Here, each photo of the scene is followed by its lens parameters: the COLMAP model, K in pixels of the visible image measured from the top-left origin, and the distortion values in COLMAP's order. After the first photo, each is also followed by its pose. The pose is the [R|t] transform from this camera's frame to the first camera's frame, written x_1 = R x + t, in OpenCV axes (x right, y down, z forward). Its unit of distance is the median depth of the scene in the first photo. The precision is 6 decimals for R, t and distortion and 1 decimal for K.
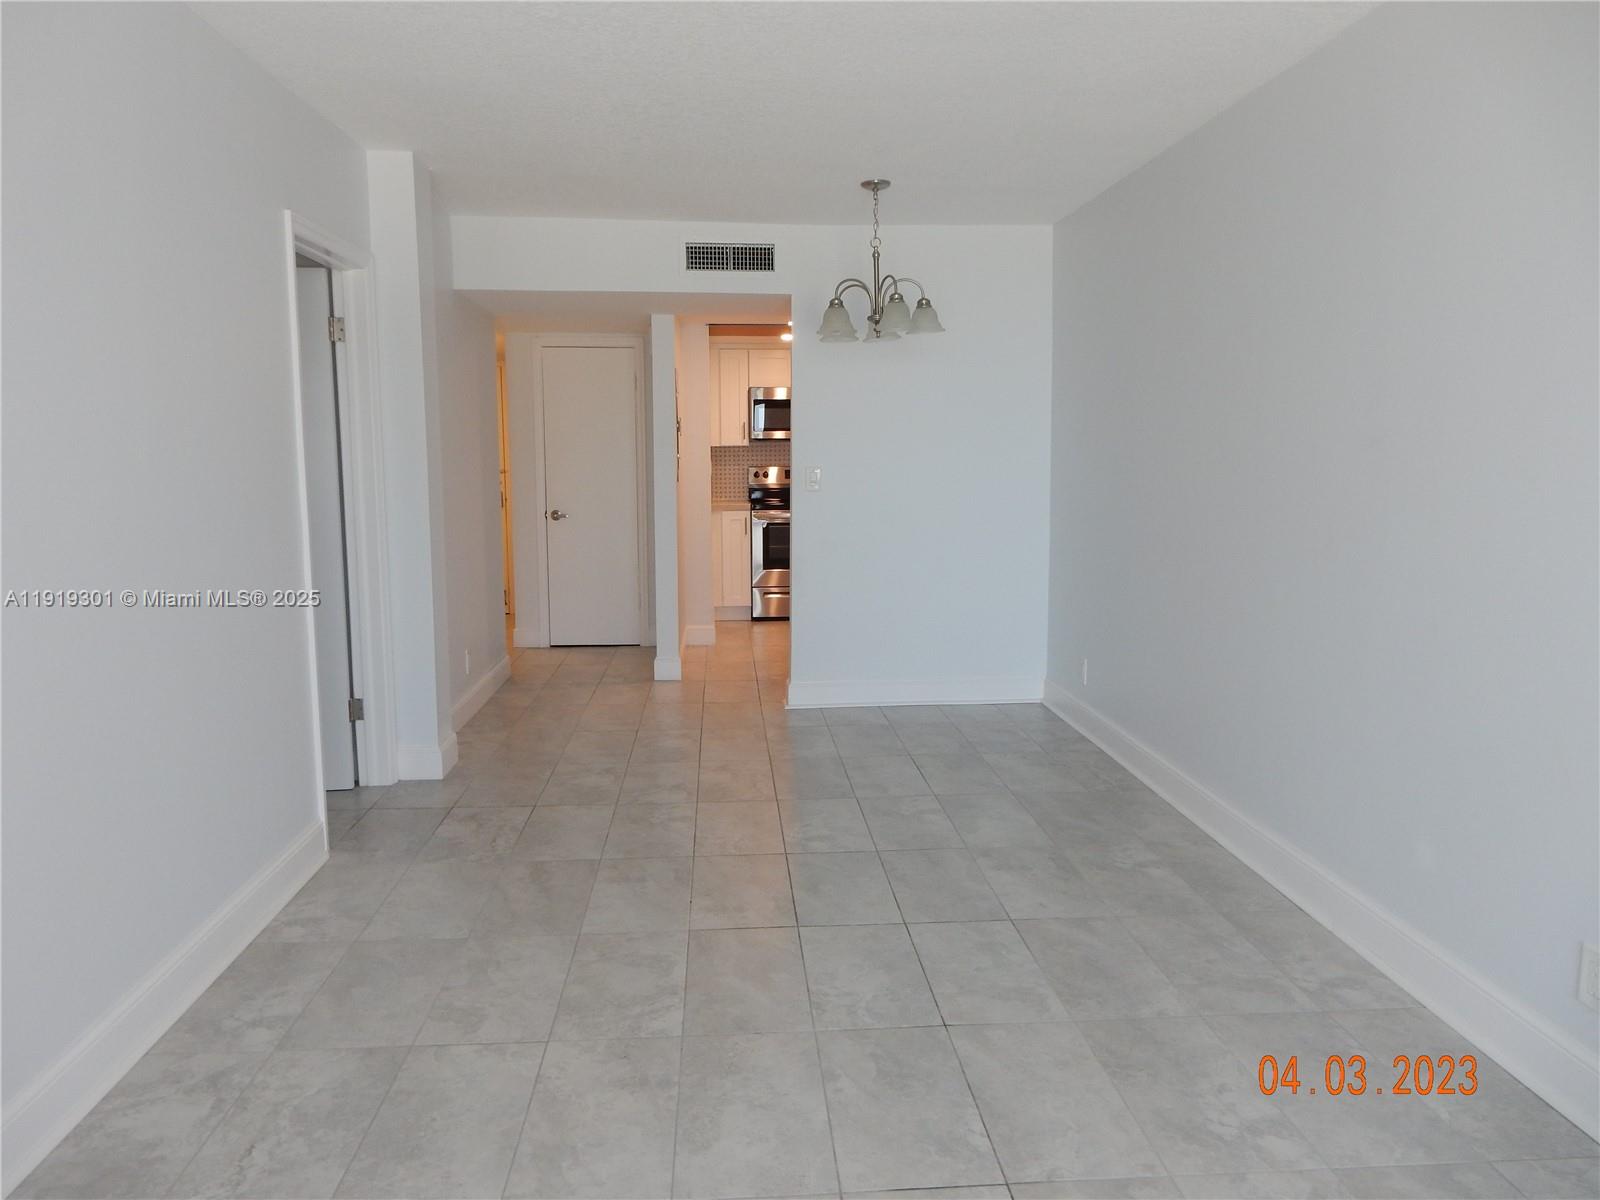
lens RADIAL K [[1164.4, 0, 800.0], [0, 1164.4, 600.0], [0, 0, 1]] dist [-0.011665, 0.002124]
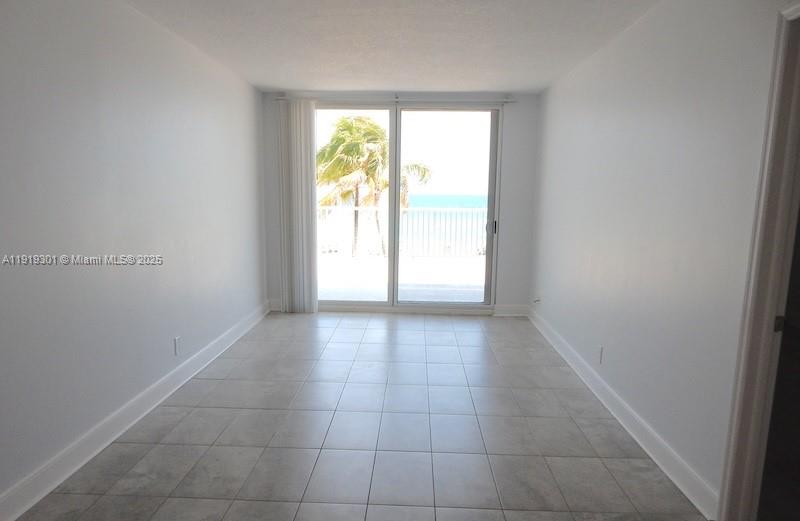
lens RADIAL K [[603.8, 0, 400.0], [0, 603.8, 260.5], [0, 0, 1]] dist [-0.003916, -0.001486]
pose [[-0.995458, -0.022967, 0.092386, -0.101637], [-0.001087, 0.973142, 0.230205, -0.206980], [-0.095192, 0.229059, -0.968747, 1.500007]]
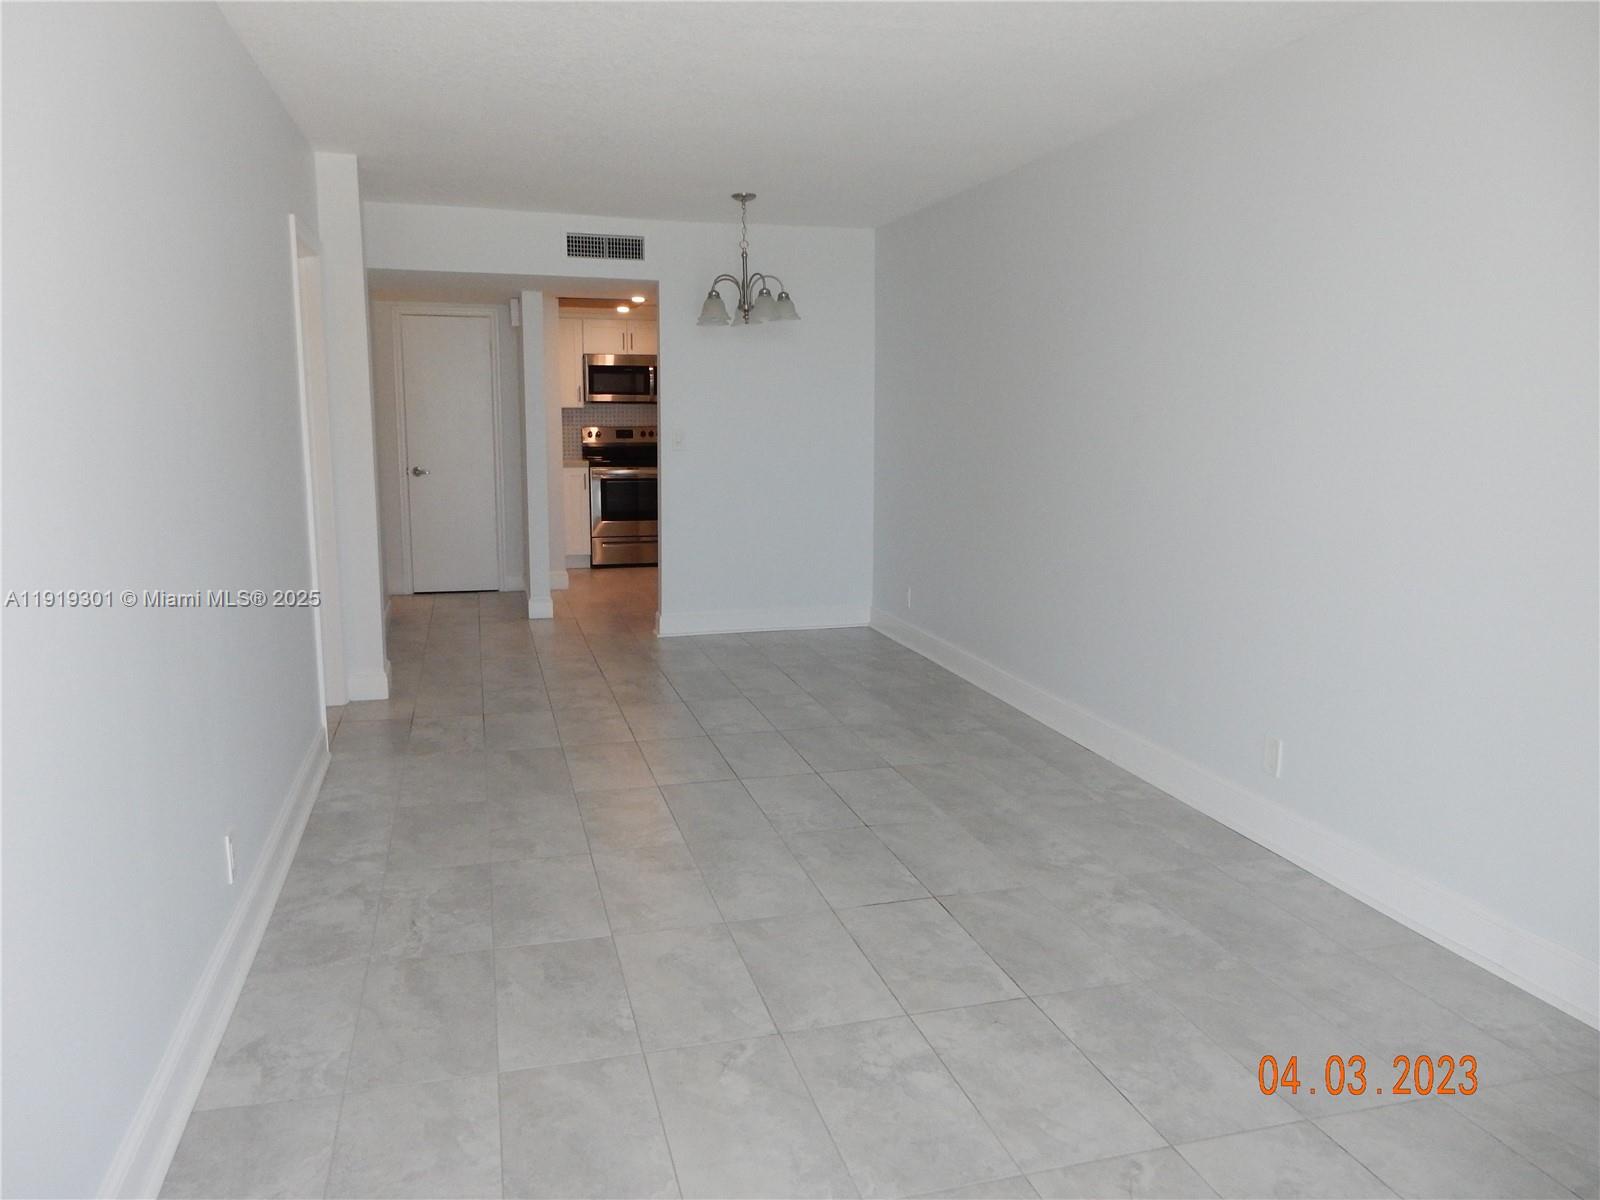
lens RADIAL K [[1164.4, 0, 800.0], [0, 1164.4, 600.0], [0, 0, 1]] dist [-0.011665, 0.002124]
pose [[0.978951, -0.023943, 0.202686, -0.156962], [0.016531, 0.999134, 0.038182, 0.020082], [-0.203425, -0.034028, 0.978499, -0.248066]]
